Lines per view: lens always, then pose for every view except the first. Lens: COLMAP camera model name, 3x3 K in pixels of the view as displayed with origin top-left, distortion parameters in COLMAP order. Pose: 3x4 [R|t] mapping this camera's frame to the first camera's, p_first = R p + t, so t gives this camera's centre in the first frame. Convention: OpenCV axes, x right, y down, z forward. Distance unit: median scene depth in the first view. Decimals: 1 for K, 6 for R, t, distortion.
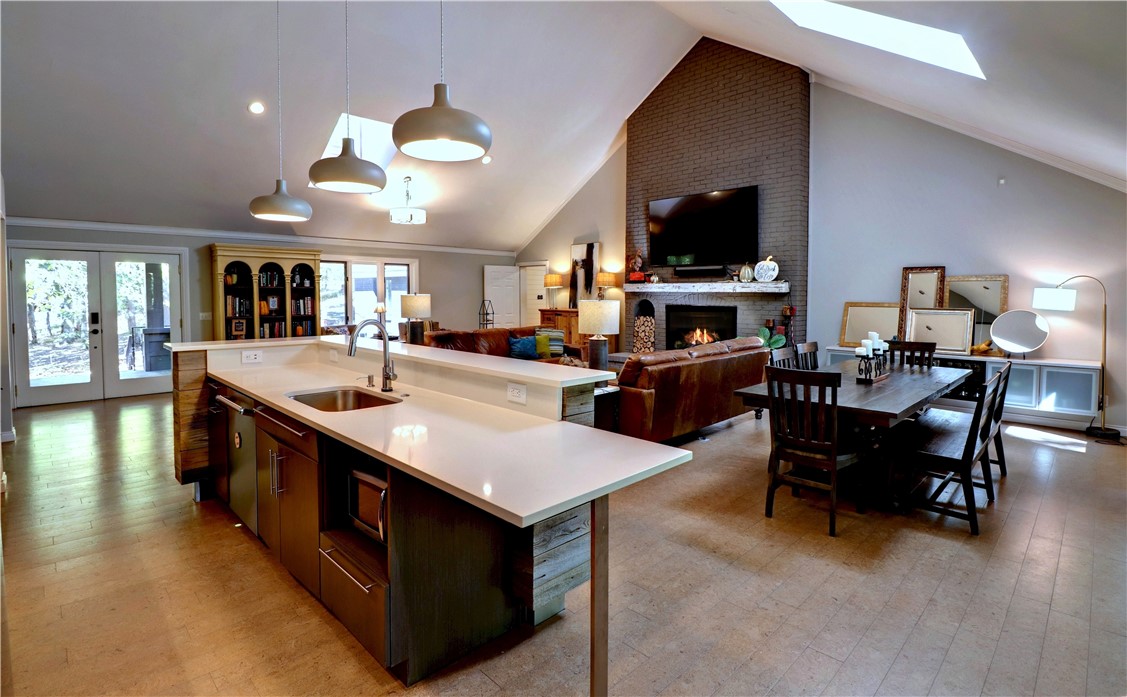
lens RADIAL K [[535.8, 0, 571.6], [0, 535.8, 316.1], [0, 0, 1]] dist [-0.003690, -0.000641]
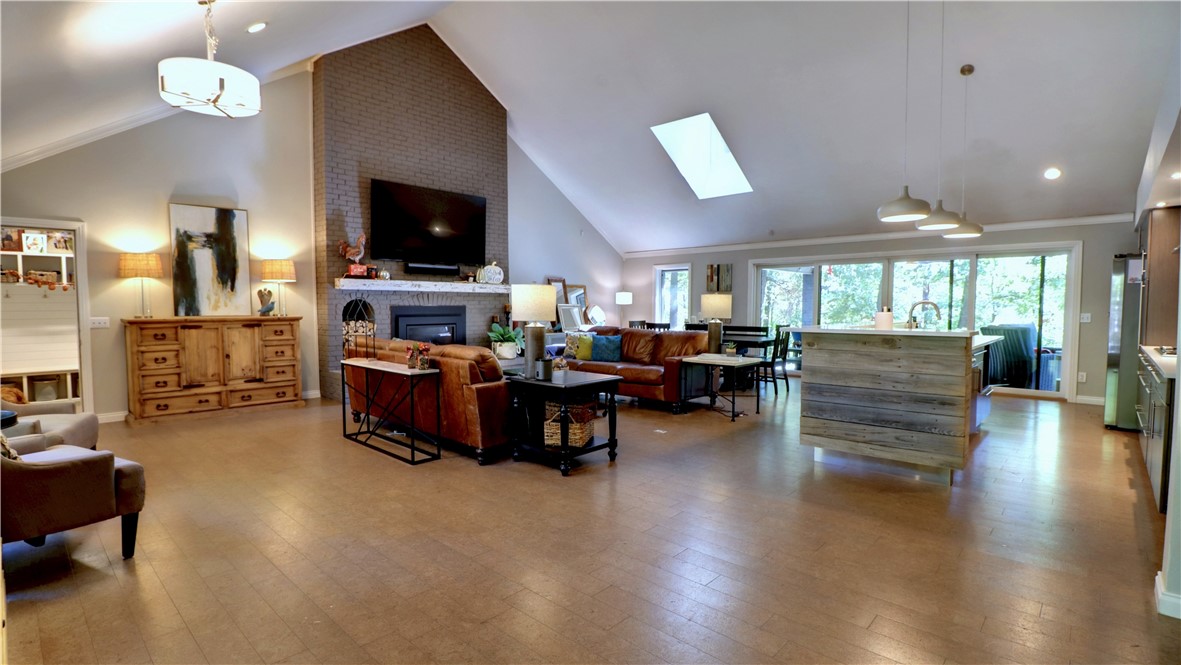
lens RADIAL K [[545.7, 0, 588.1], [0, 545.7, 336.6], [0, 0, 1]] dist [-0.016862, -0.002143]
pose [[-0.029183, -0.059799, 0.997784, -0.749531], [0.042691, 0.997223, 0.061014, -0.011884], [-0.998662, 0.044377, -0.026549, 0.750952]]
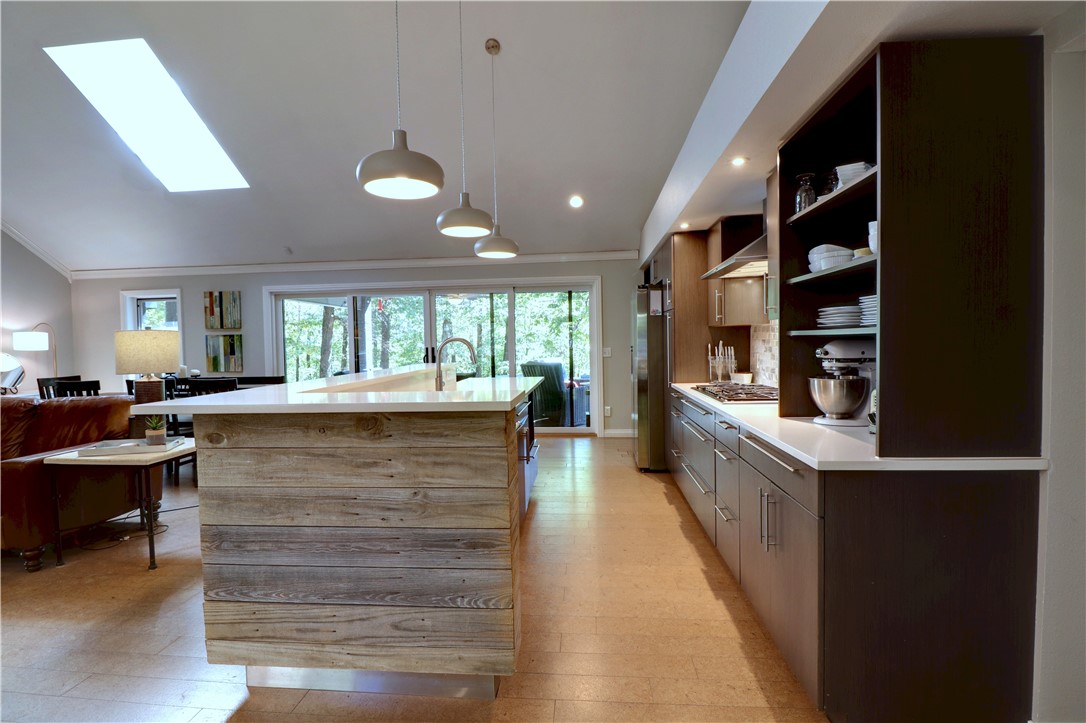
lens RADIAL K [[504.1, 0, 543.0], [0, 504.1, 360.2], [0, 0, 1]] dist [-0.008361, -0.004715]
pose [[-0.648642, -0.019459, 0.760845, -0.487411], [0.049416, 0.996487, 0.067614, -0.004168], [-0.759488, 0.081455, -0.645401, 0.552797]]
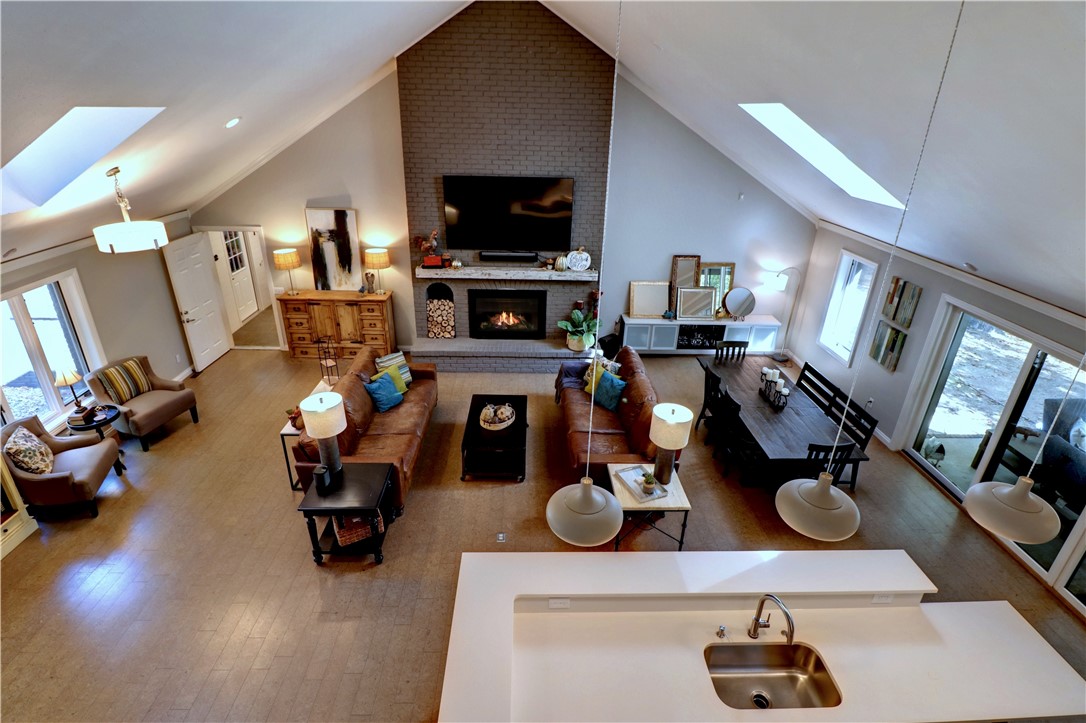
lens RADIAL K [[535.5, 0, 543.6], [0, 535.5, 361.4], [0, 0, 1]] dist [-0.006988, 0.000958]
pose [[0.686252, -0.289804, 0.667137, -0.436196], [0.008072, 0.920176, 0.391421, -0.293547], [-0.727319, -0.263228, 0.633812, 0.269797]]
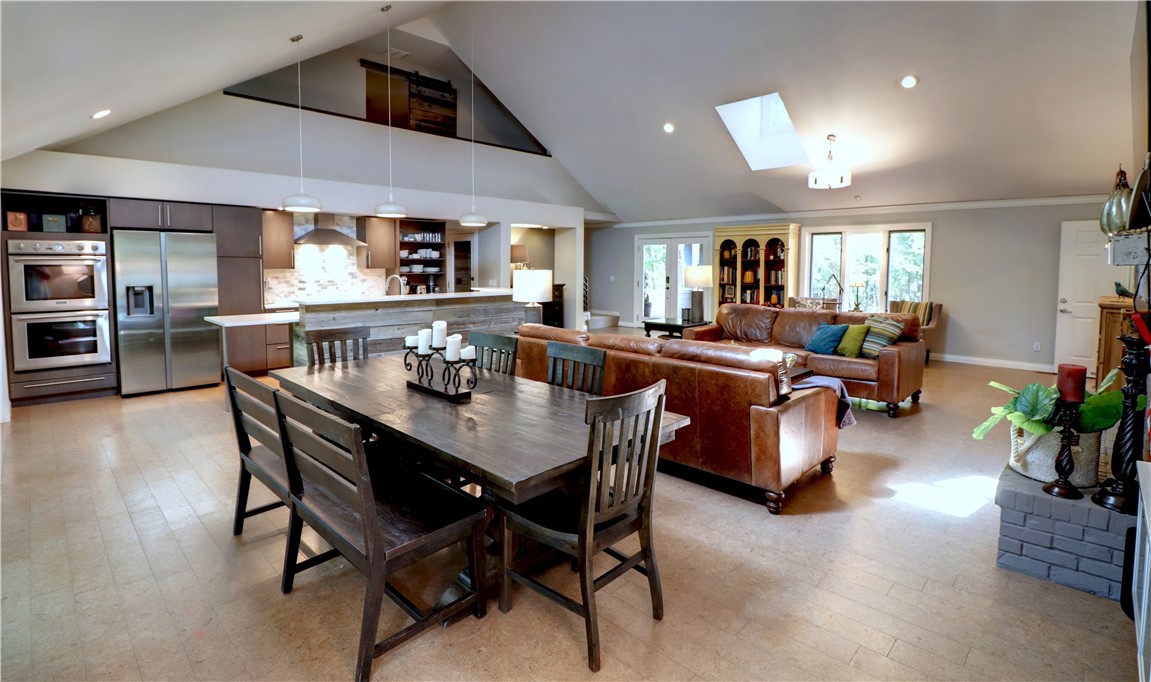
lens RADIAL K [[549.5, 0, 553.6], [0, 549.5, 304.0], [0, 0, 1]] dist [-0.005690, -0.000913]
pose [[-0.009879, 0.076657, -0.997009, 0.650913], [-0.046593, 0.995939, 0.077036, -0.029733], [0.998865, 0.047214, -0.006267, 0.571542]]
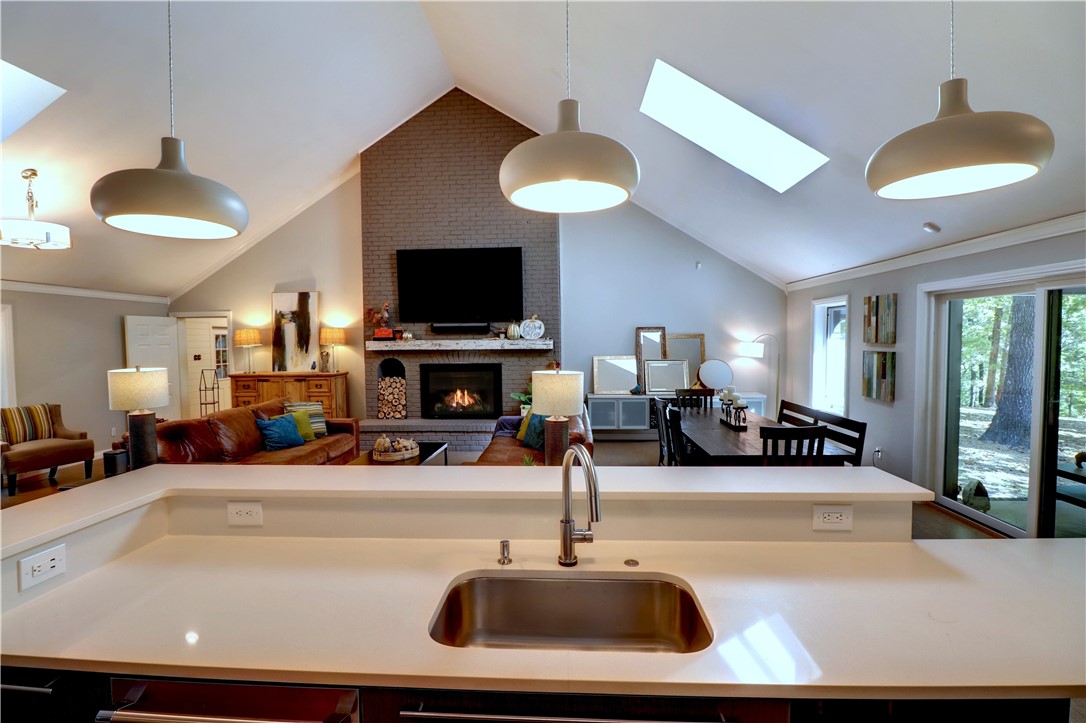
lens RADIAL K [[504.1, 0, 543.9], [0, 504.1, 359.8], [0, 0, 1]] dist [-0.008361, -0.004715]
pose [[0.747796, -0.039916, 0.662728, -0.256245], [0.041989, 0.999036, 0.012792, -0.031596], [-0.662600, 0.018261, 0.748751, 0.214905]]
